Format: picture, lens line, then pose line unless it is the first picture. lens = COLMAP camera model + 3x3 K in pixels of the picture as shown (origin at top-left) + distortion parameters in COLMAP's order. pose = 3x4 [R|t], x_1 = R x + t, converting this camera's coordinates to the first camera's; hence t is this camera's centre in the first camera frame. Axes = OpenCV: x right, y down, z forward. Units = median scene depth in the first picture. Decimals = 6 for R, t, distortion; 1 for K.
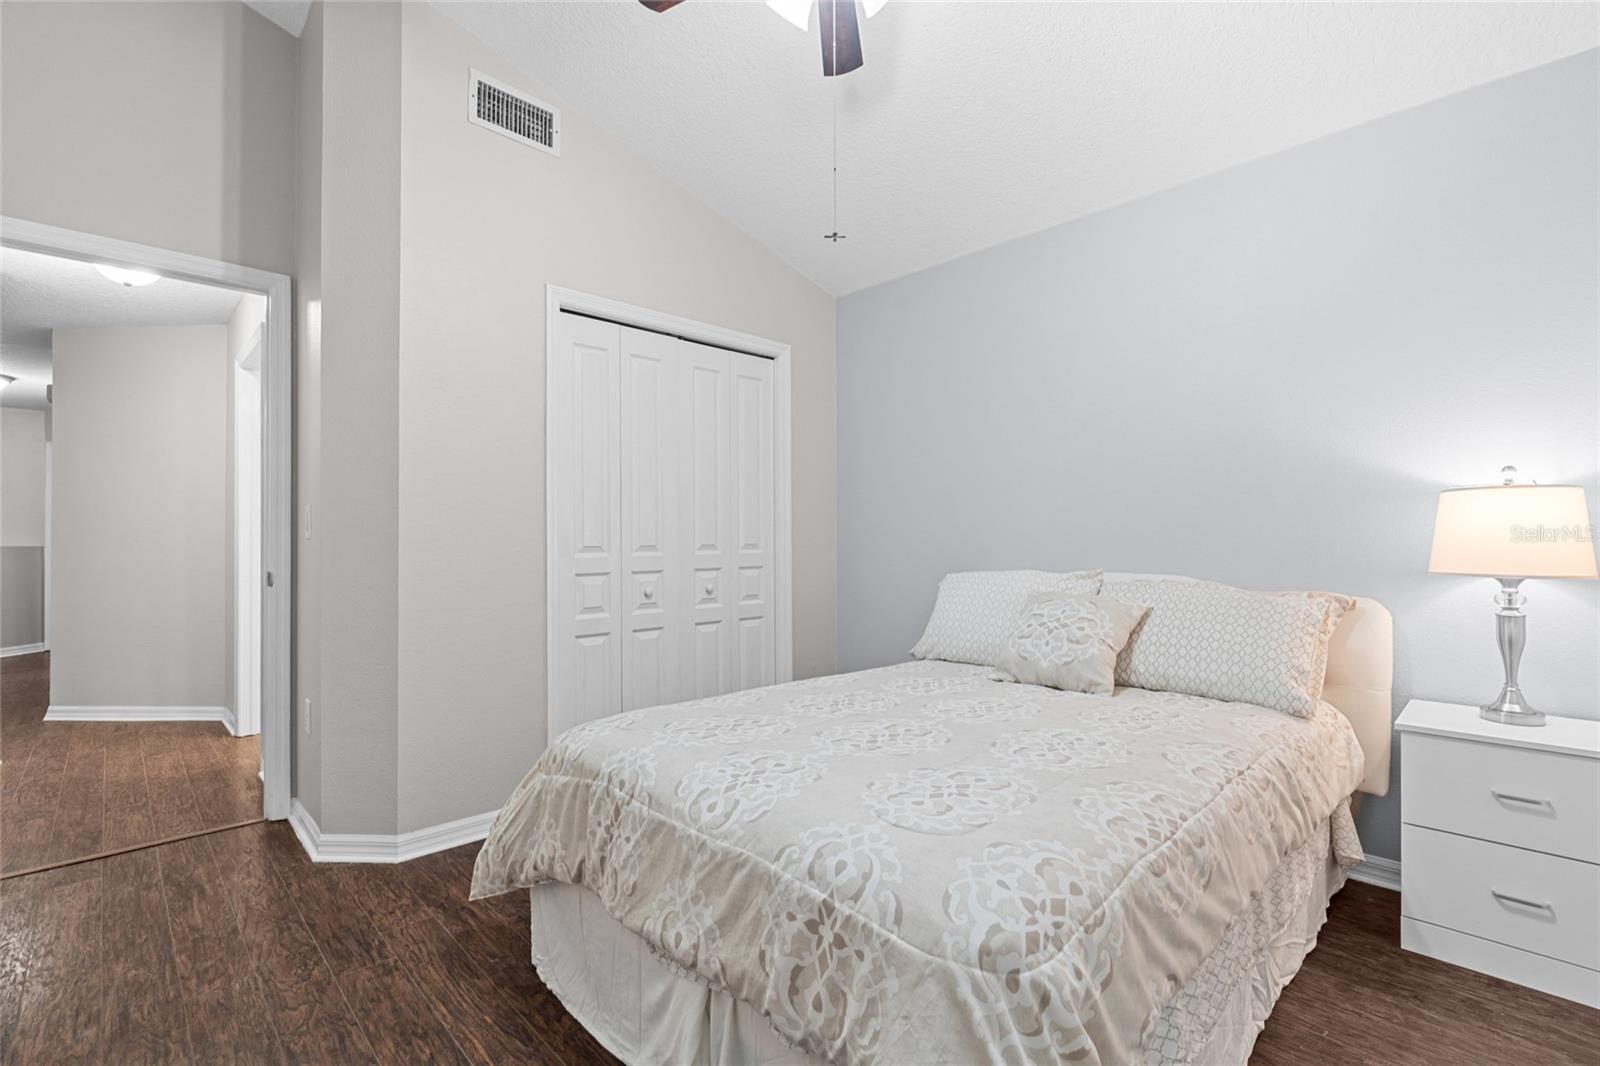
lens RADIAL K [[722.8, 0, 799.3], [0, 722.8, 536.8], [0, 0, 1]] dist [-0.004308, 0.000763]
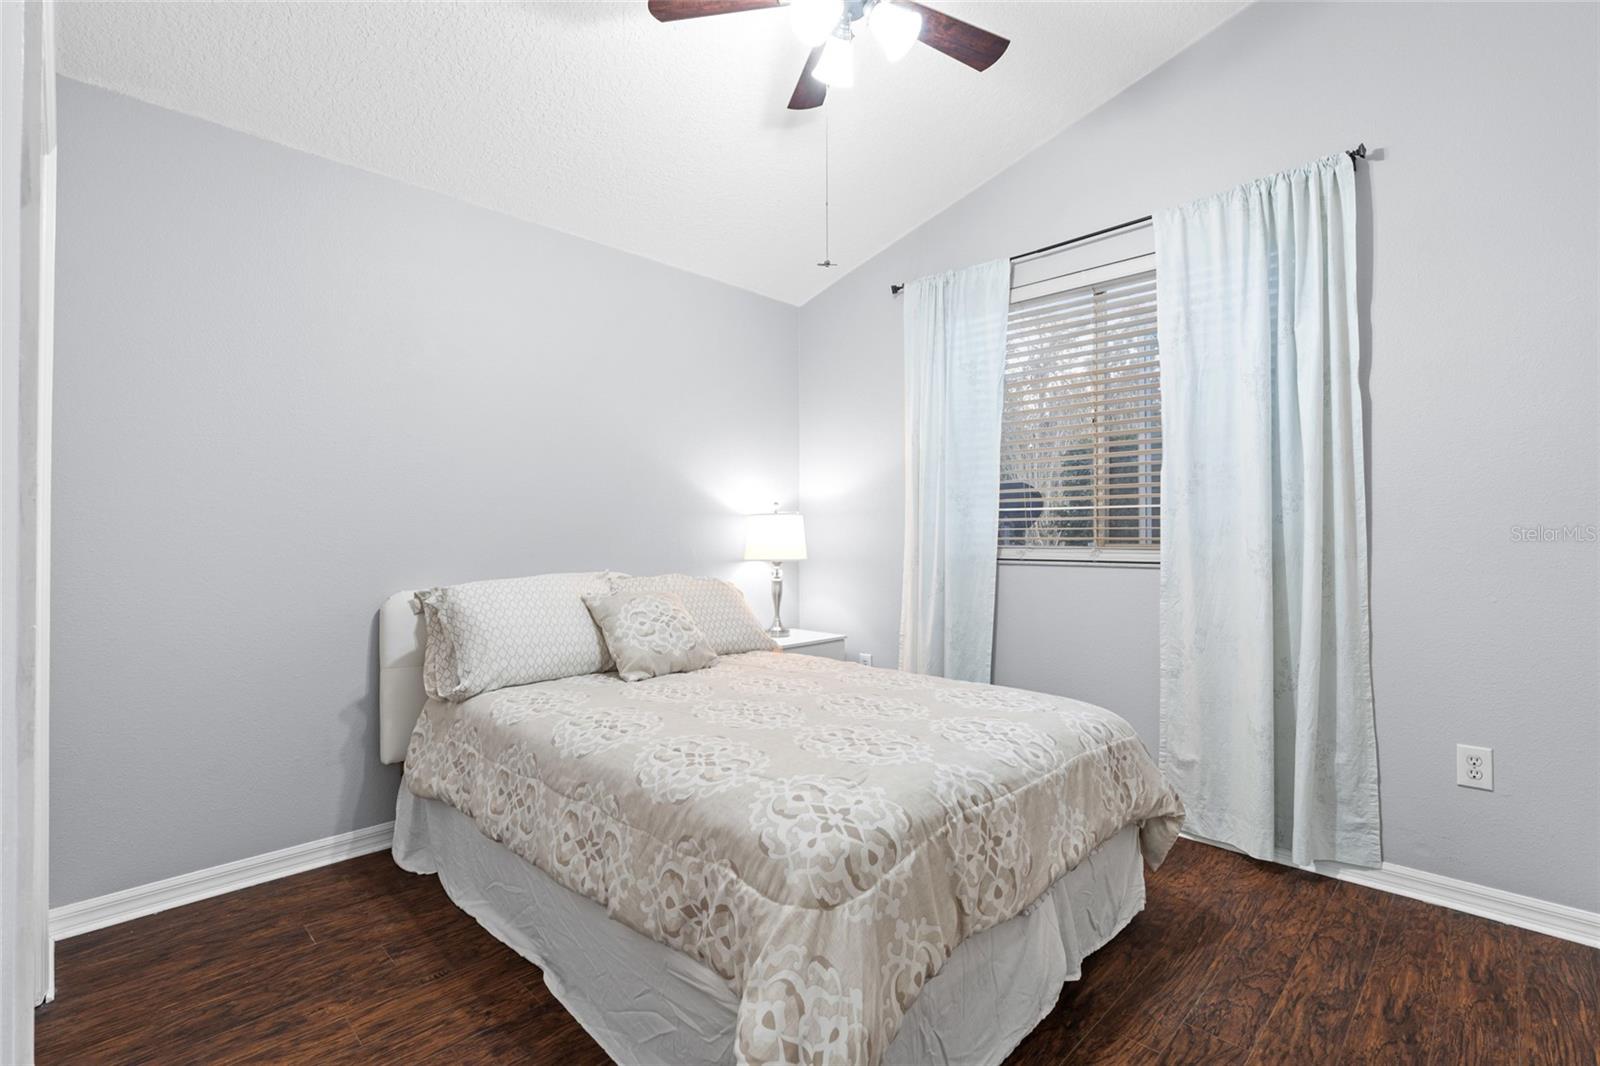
lens RADIAL K [[730.7, 0, 800.0], [0, 730.7, 533.0], [0, 0, 1]] dist [-0.003238, -0.001101]
pose [[-0.026104, 0.007432, 0.999632, -1.273946], [-0.002690, 0.999968, -0.007505, -0.005610], [-0.999656, -0.002885, -0.026083, 1.319157]]
